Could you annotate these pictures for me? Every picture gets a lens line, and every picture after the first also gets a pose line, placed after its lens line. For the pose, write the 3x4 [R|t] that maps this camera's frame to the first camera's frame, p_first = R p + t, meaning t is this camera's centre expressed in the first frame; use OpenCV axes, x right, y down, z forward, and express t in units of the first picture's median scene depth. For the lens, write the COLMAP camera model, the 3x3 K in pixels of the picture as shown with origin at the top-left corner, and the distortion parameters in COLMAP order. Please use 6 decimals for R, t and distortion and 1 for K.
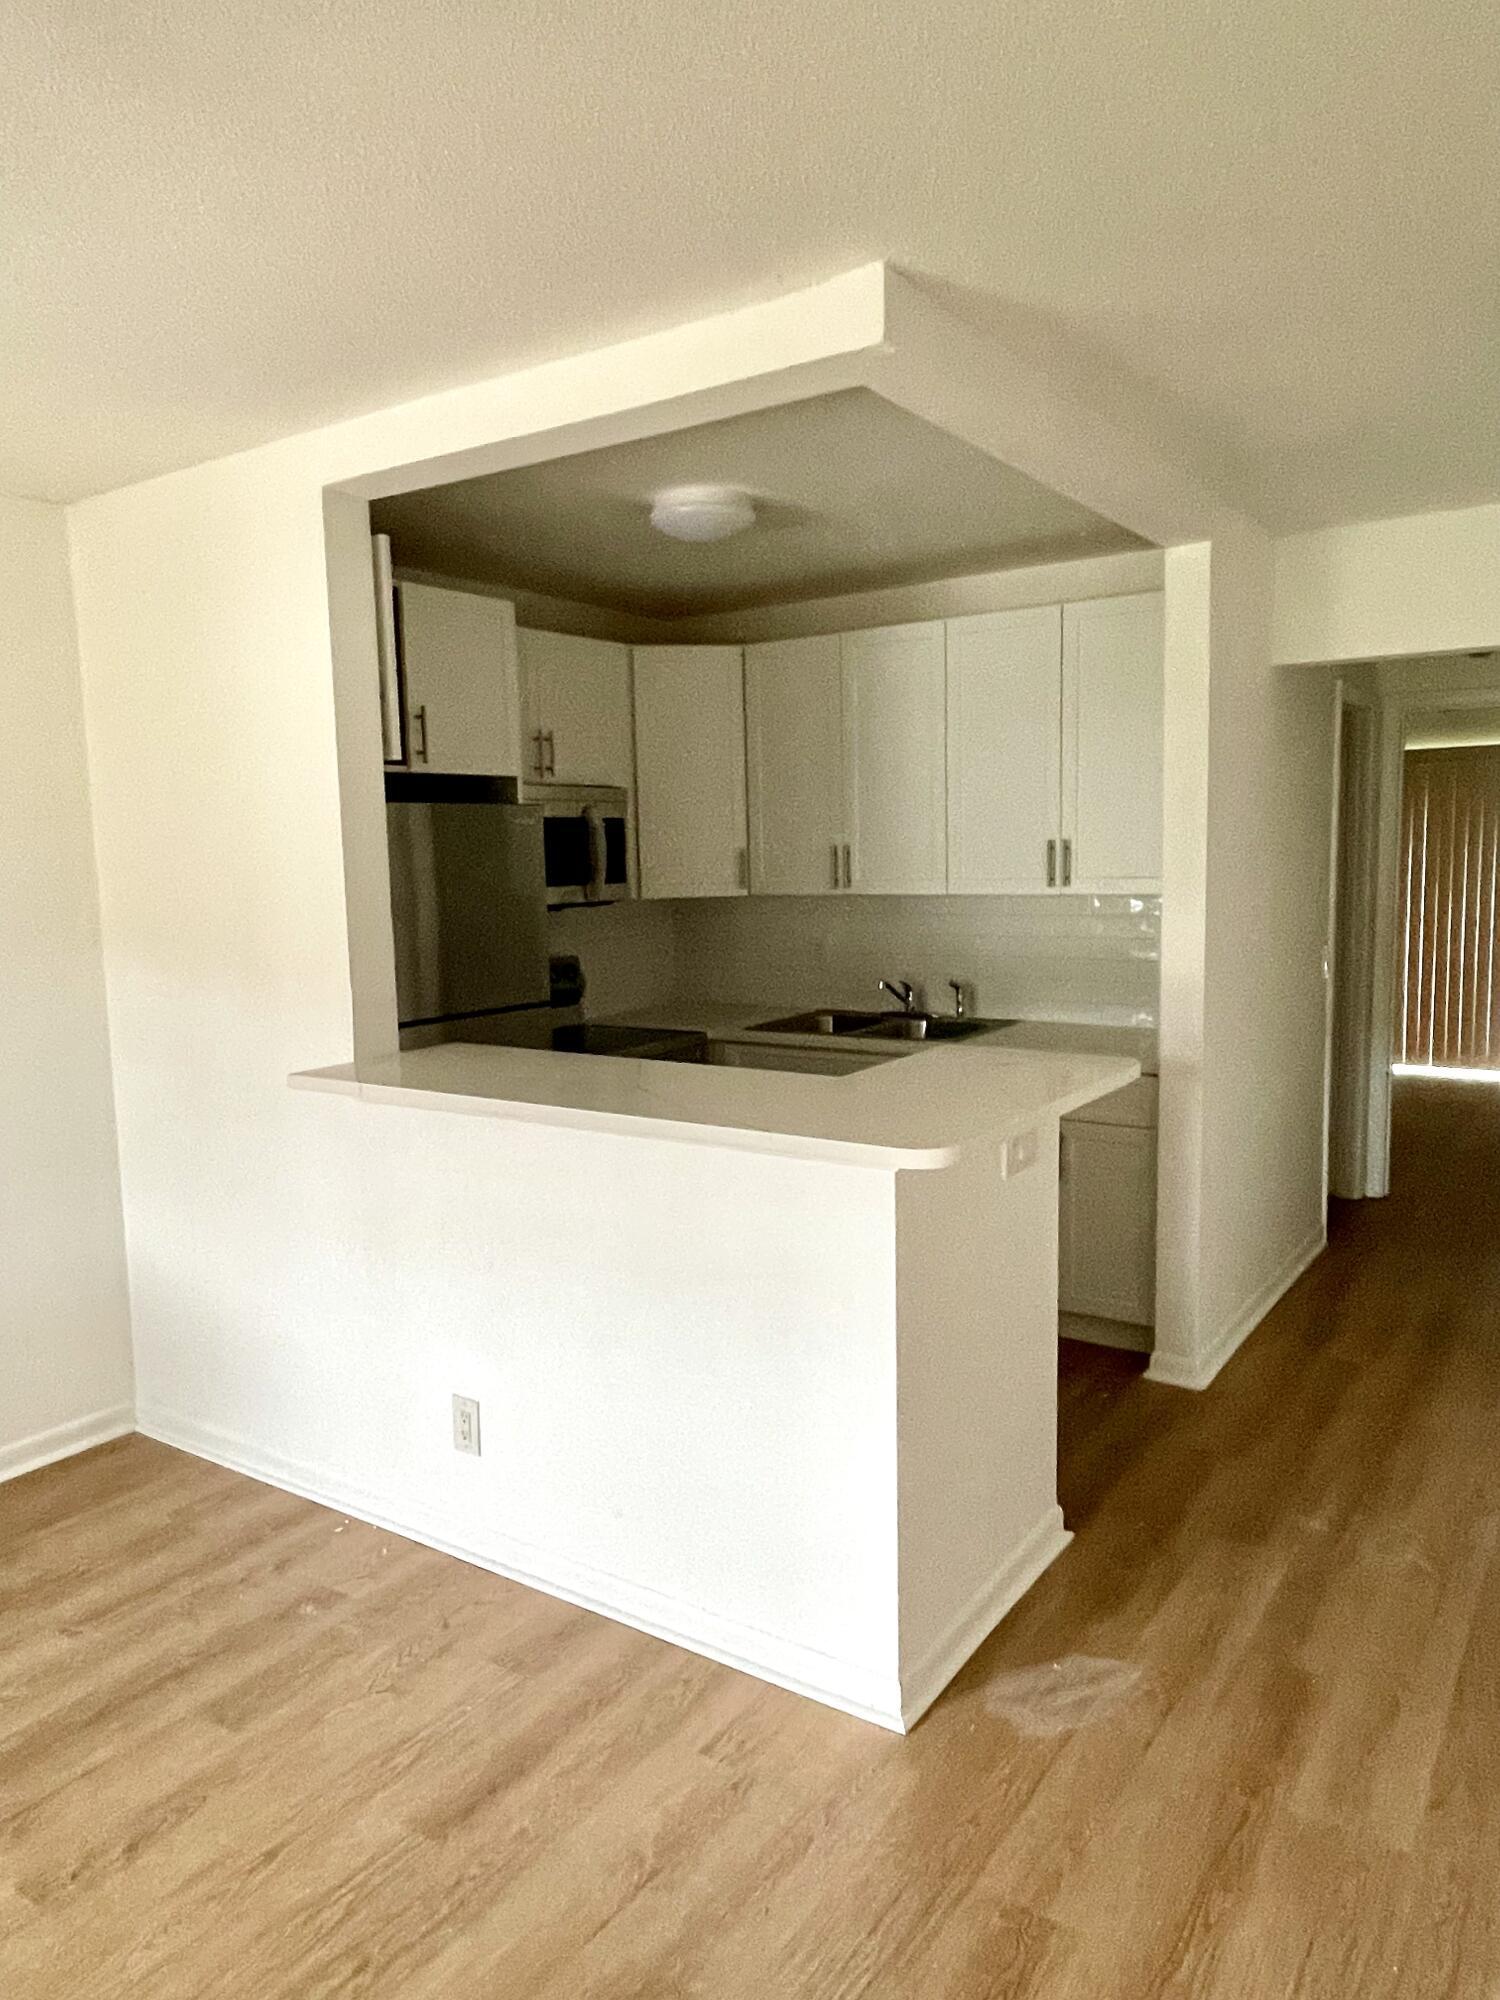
lens RADIAL K [[1344.6, 0, 750.0], [0, 1344.6, 1000.0], [0, 0, 1]] dist [0.008546, 0.001976]
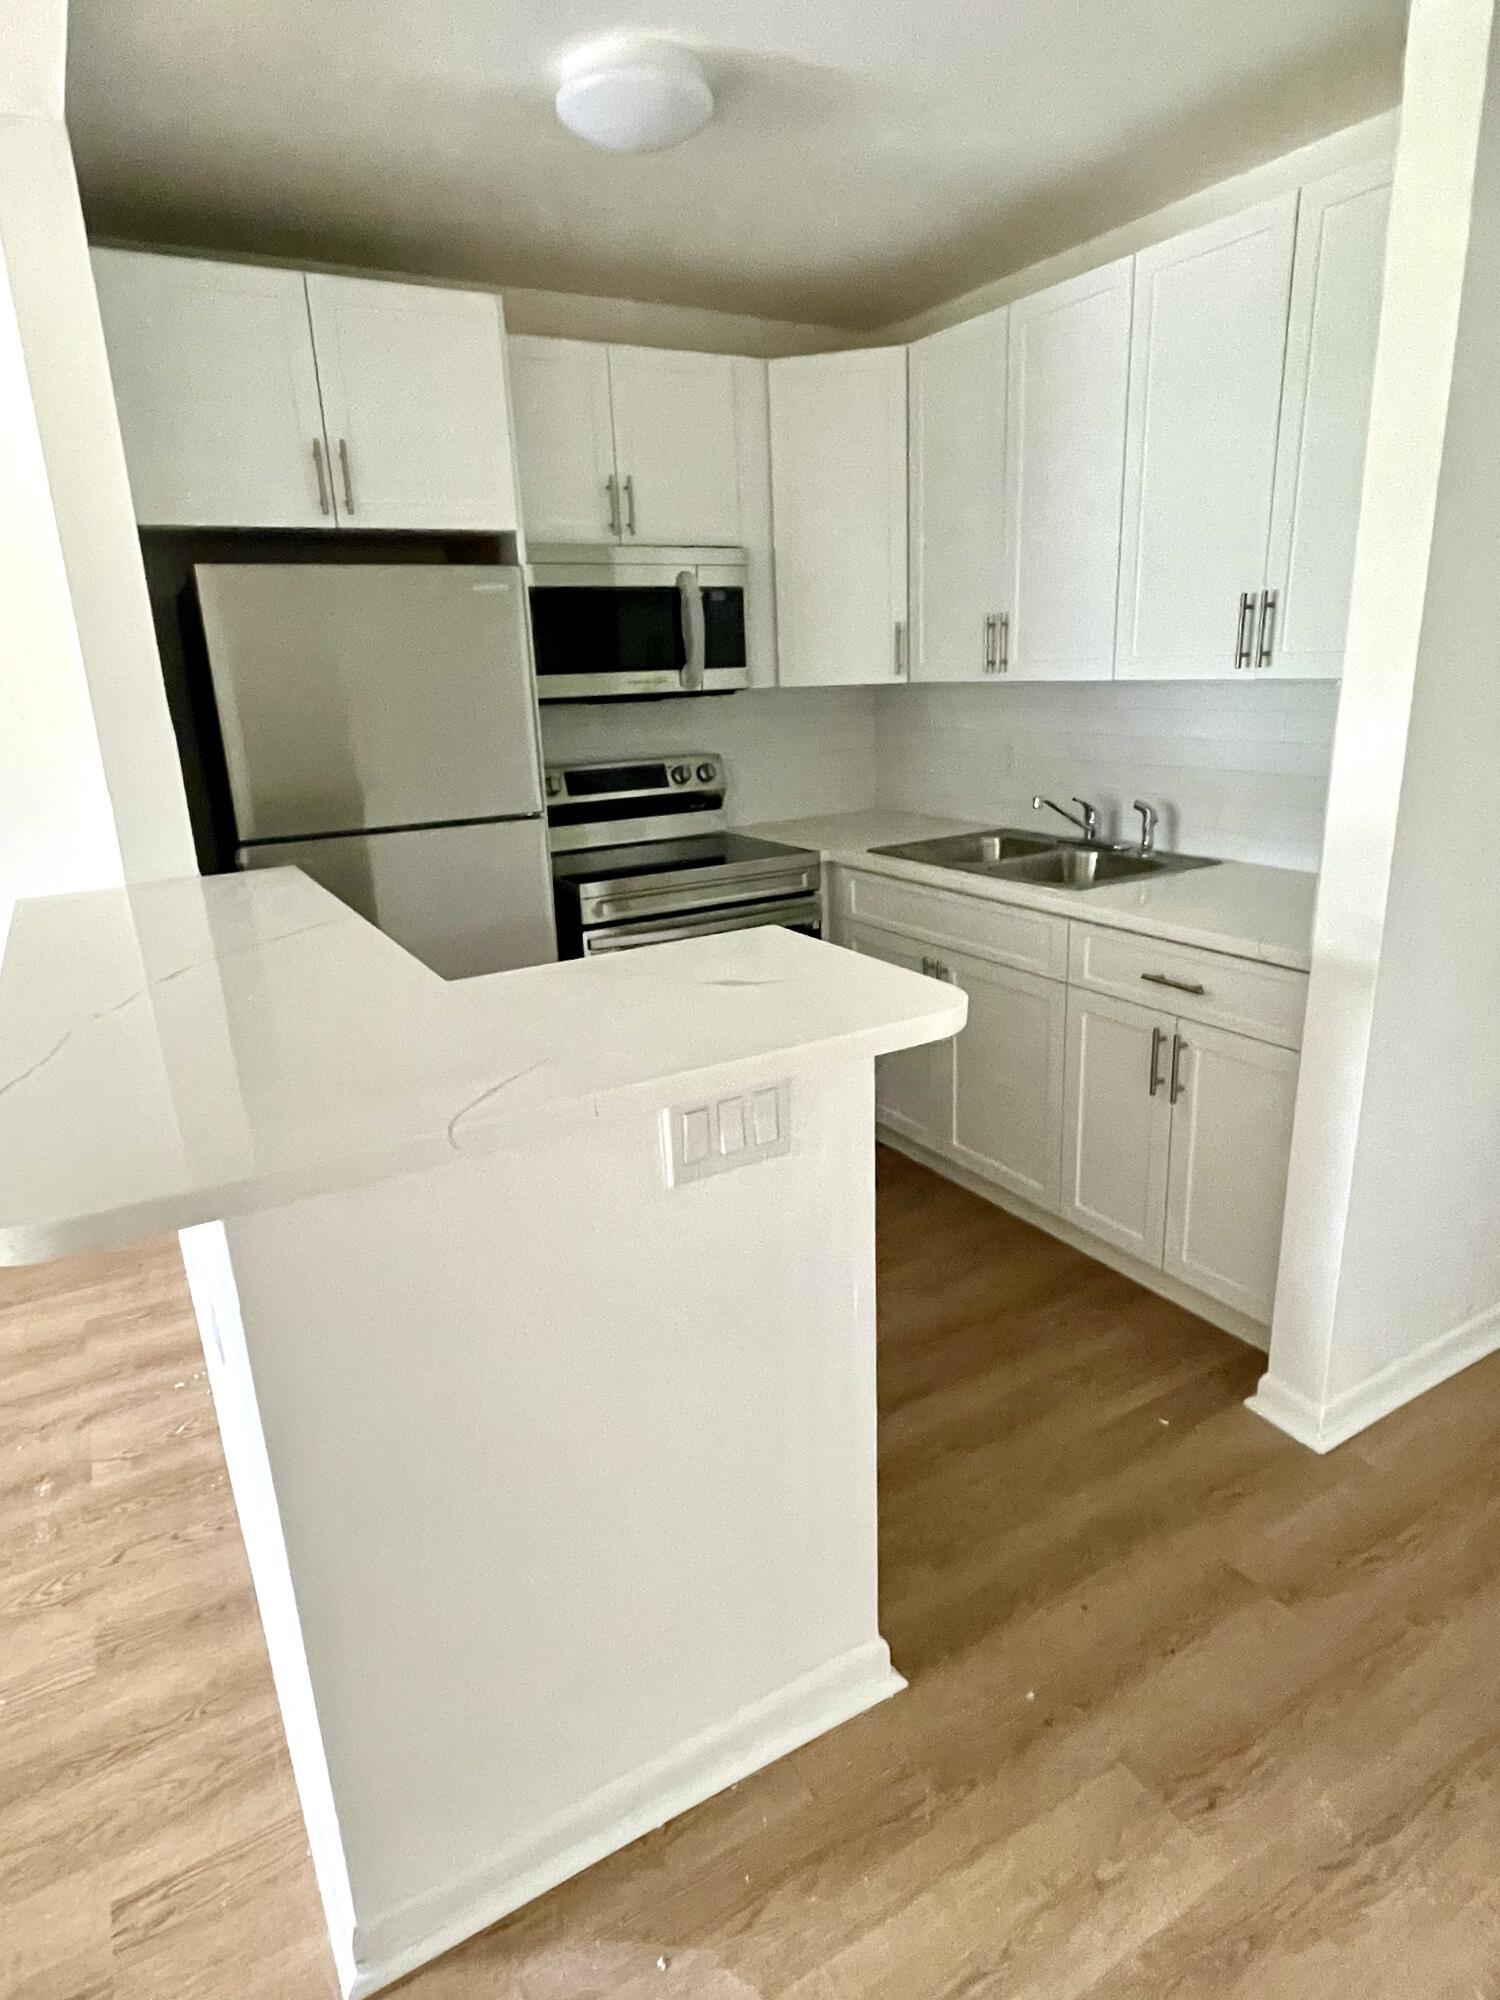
lens RADIAL K [[1148.7, 0, 750.0], [0, 1148.7, 1000.0], [0, 0, 1]] dist [0.000049, 0.000422]
pose [[0.905761, 0.109194, -0.409479, 0.248232], [-0.030224, 0.980419, 0.194588, -0.025279], [0.422709, -0.163874, 0.891326, 0.355981]]
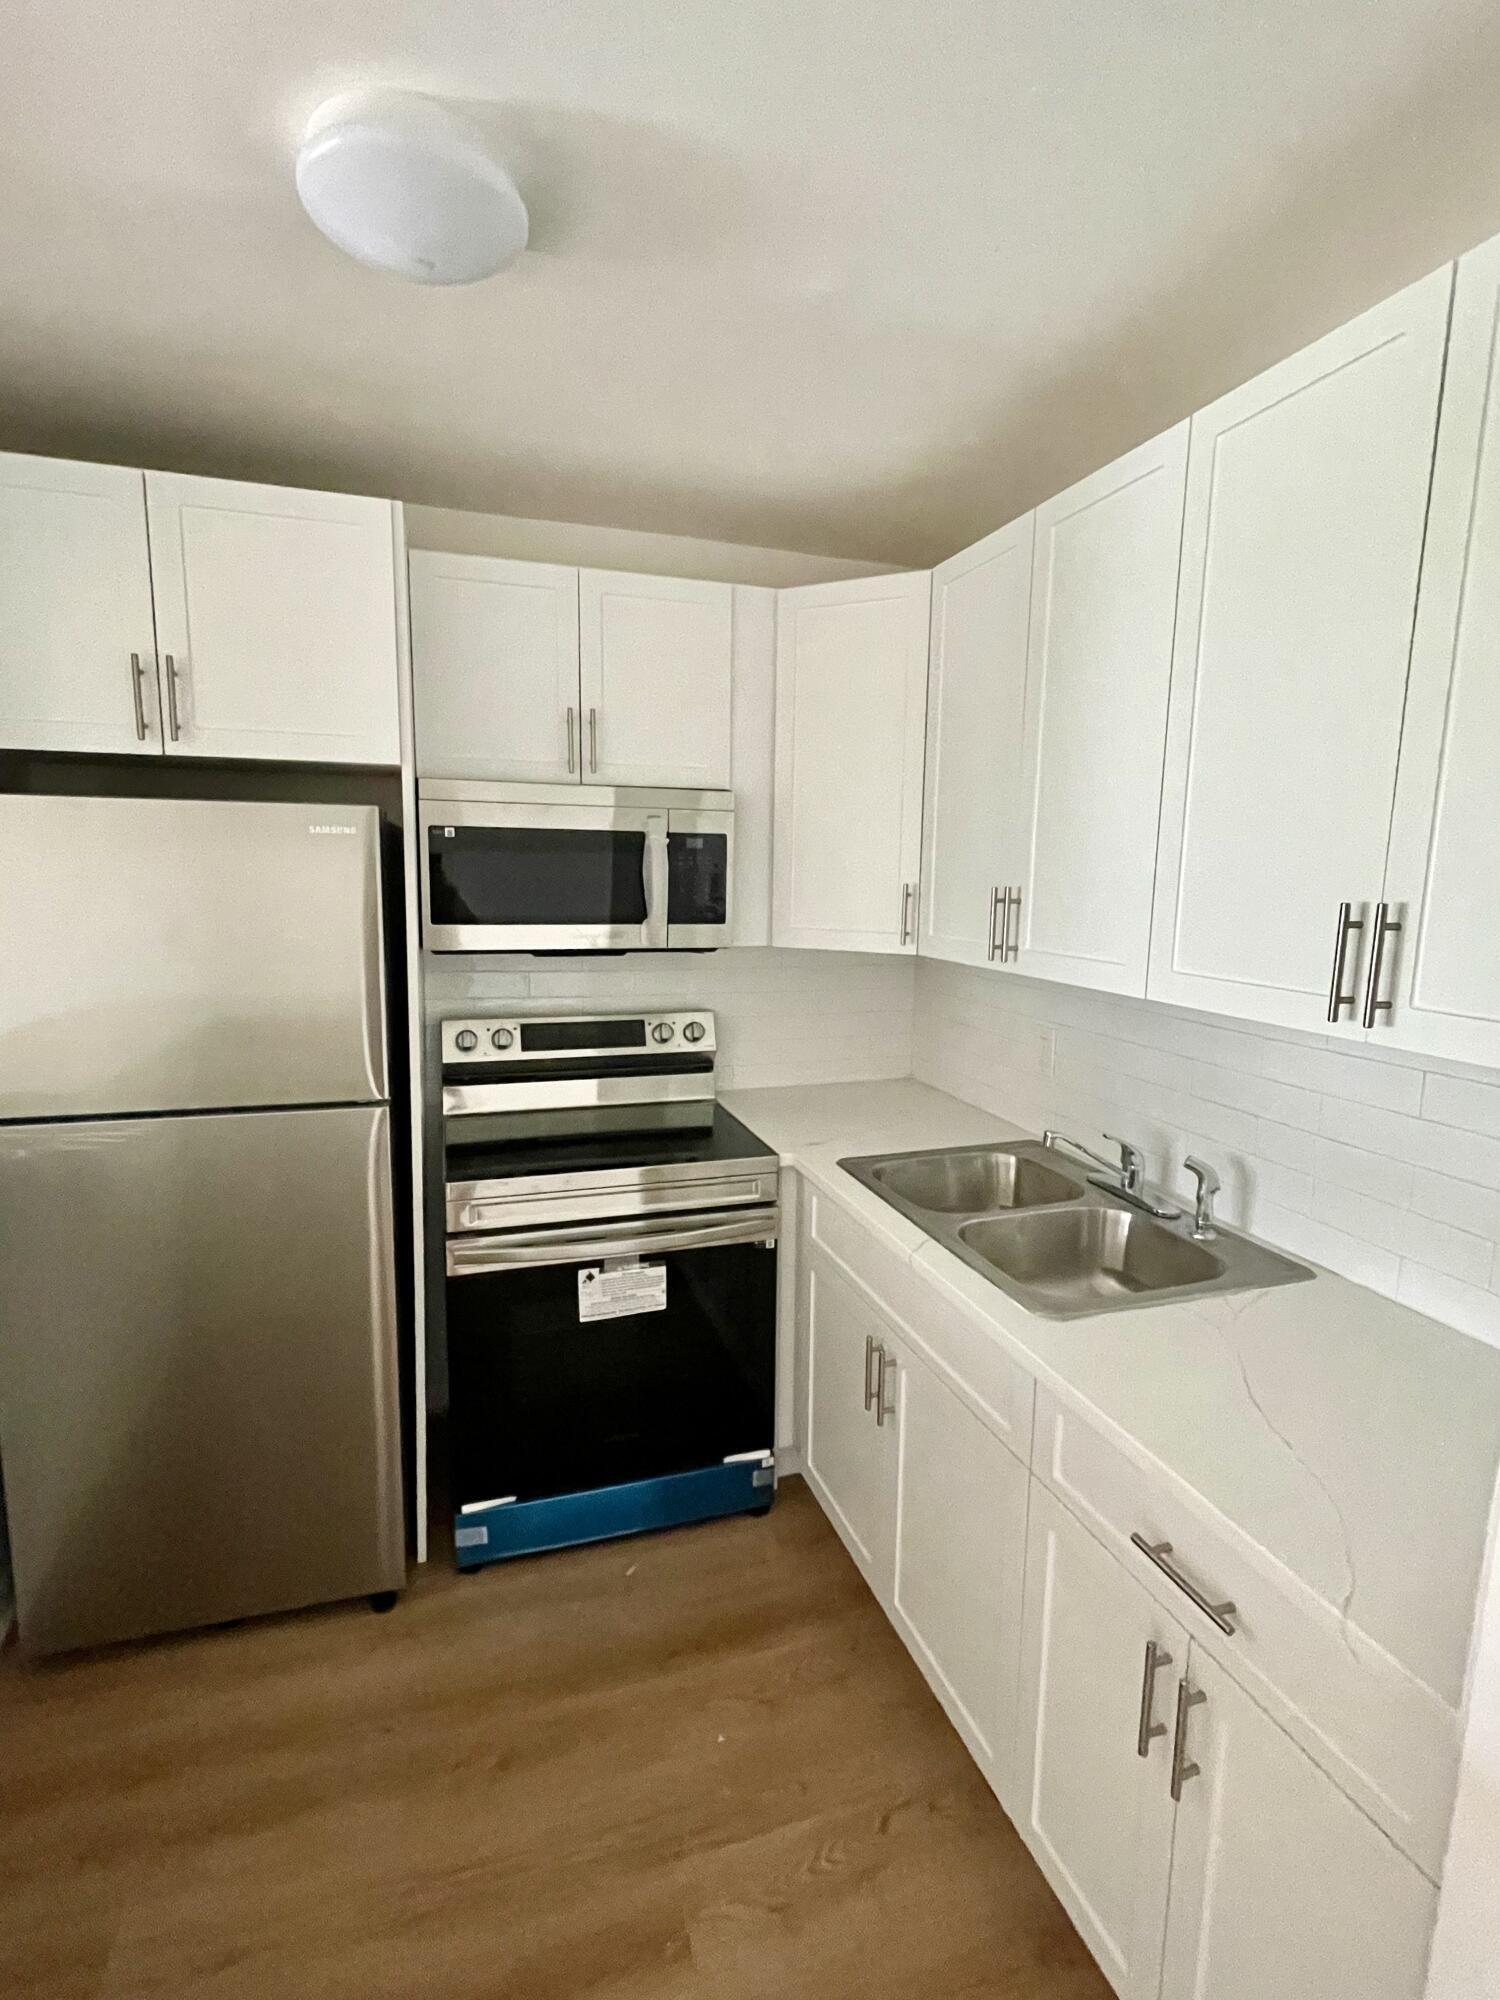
lens RADIAL K [[949.0, 0, 745.7], [0, 949.0, 1005.2], [0, 0, 1]] dist [-0.002187, -0.000489]
pose [[0.795798, 0.122331, -0.593078, 0.244198], [-0.100838, 0.992479, 0.069408, -0.088168], [0.597108, 0.004570, 0.802148, 0.654393]]
